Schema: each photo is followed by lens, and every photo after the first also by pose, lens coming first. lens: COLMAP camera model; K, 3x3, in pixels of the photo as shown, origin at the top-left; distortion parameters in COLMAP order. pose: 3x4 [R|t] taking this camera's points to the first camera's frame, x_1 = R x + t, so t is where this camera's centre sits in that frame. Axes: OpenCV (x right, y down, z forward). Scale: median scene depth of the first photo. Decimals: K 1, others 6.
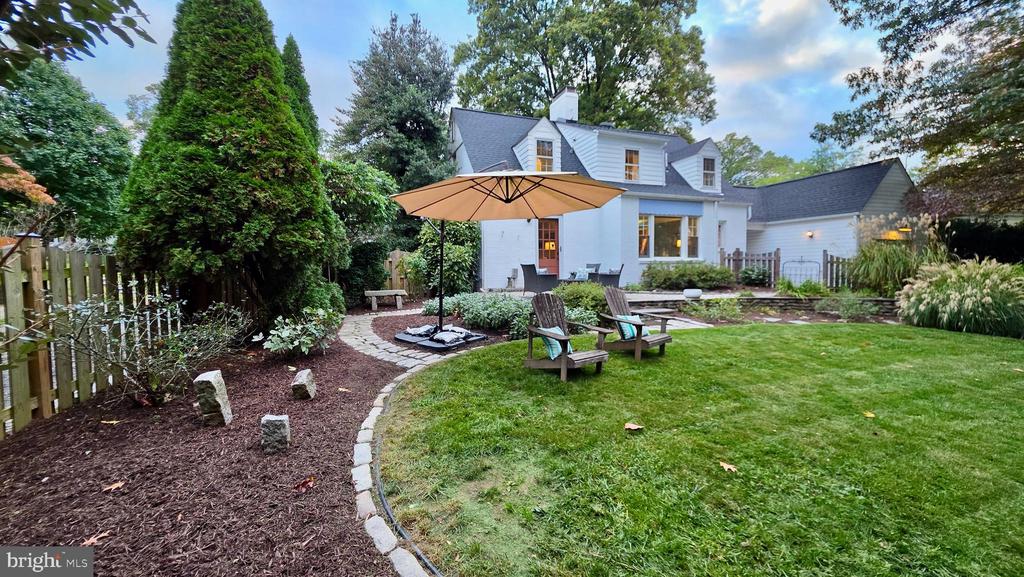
lens RADIAL K [[400.7, 0, 512.8], [0, 400.7, 287.5], [0, 0, 1]] dist [-0.001883, -0.000142]
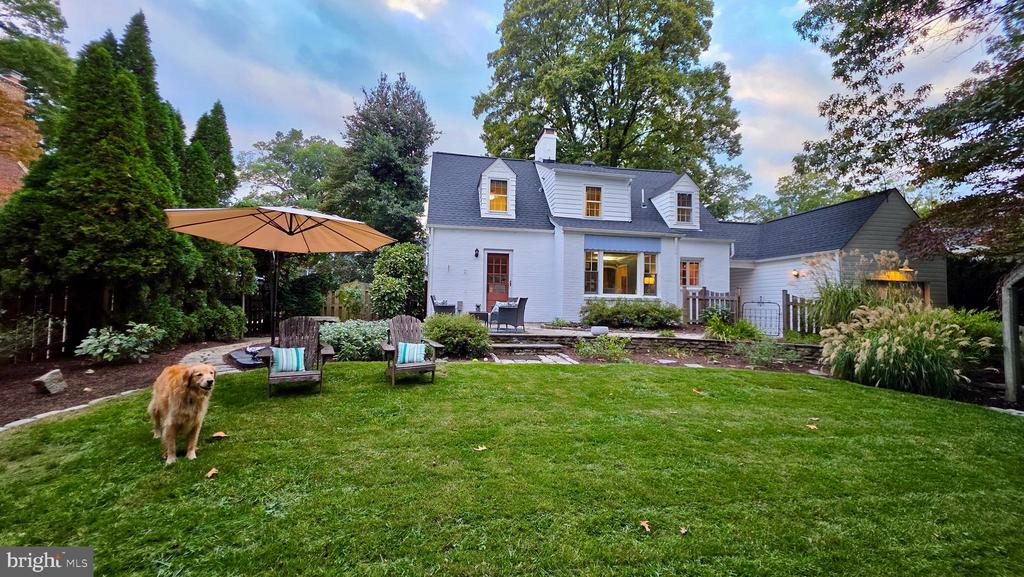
lens RADIAL K [[400.7, 0, 514.0], [0, 400.7, 288.4], [0, 0, 1]] dist [-0.001883, -0.000142]
pose [[0.984439, 0.022347, -0.174302, 0.302850], [-0.038001, 0.995484, -0.086997, 0.003831], [0.171570, 0.092266, 0.980842, 0.009513]]
